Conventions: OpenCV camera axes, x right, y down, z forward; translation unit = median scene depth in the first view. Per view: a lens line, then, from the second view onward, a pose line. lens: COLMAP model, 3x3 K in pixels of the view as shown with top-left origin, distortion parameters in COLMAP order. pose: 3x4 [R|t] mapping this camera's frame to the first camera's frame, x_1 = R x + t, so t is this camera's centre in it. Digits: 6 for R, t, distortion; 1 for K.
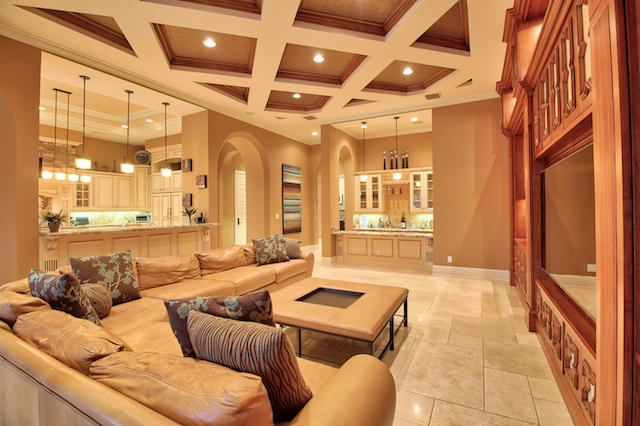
lens RADIAL K [[297.6, 0, 322.3], [0, 297.6, 210.0], [0, 0, 1]] dist [-0.030905, -0.001773]
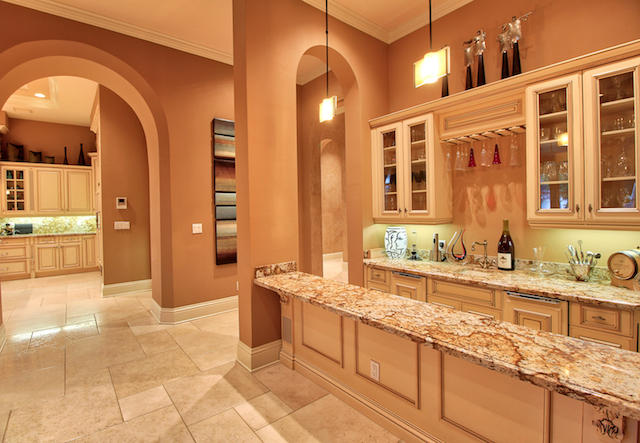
lens RADIAL K [[306.2, 0, 316.2], [0, 306.2, 217.5], [0, 0, 1]] dist [-0.018896, -0.000753]
pose [[0.919320, 0.001725, -0.393507, 0.215643], [0.007730, 0.999718, 0.022439, -0.005208], [0.393435, -0.023671, 0.919048, 0.617802]]
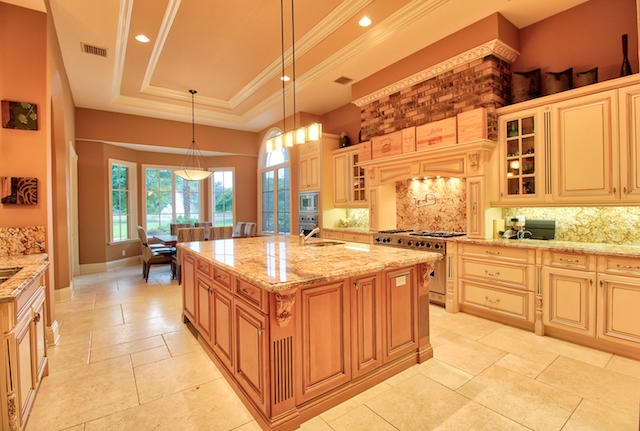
lens RADIAL K [[302.4, 0, 322.8], [0, 302.4, 209.6], [0, 0, 1]] dist [-0.006472, -0.001154]
pose [[-0.434382, 0.028833, -0.900267, -0.339671], [0.017944, 0.999566, 0.023355, -0.005975], [0.900550, -0.006009, -0.434710, 0.979951]]
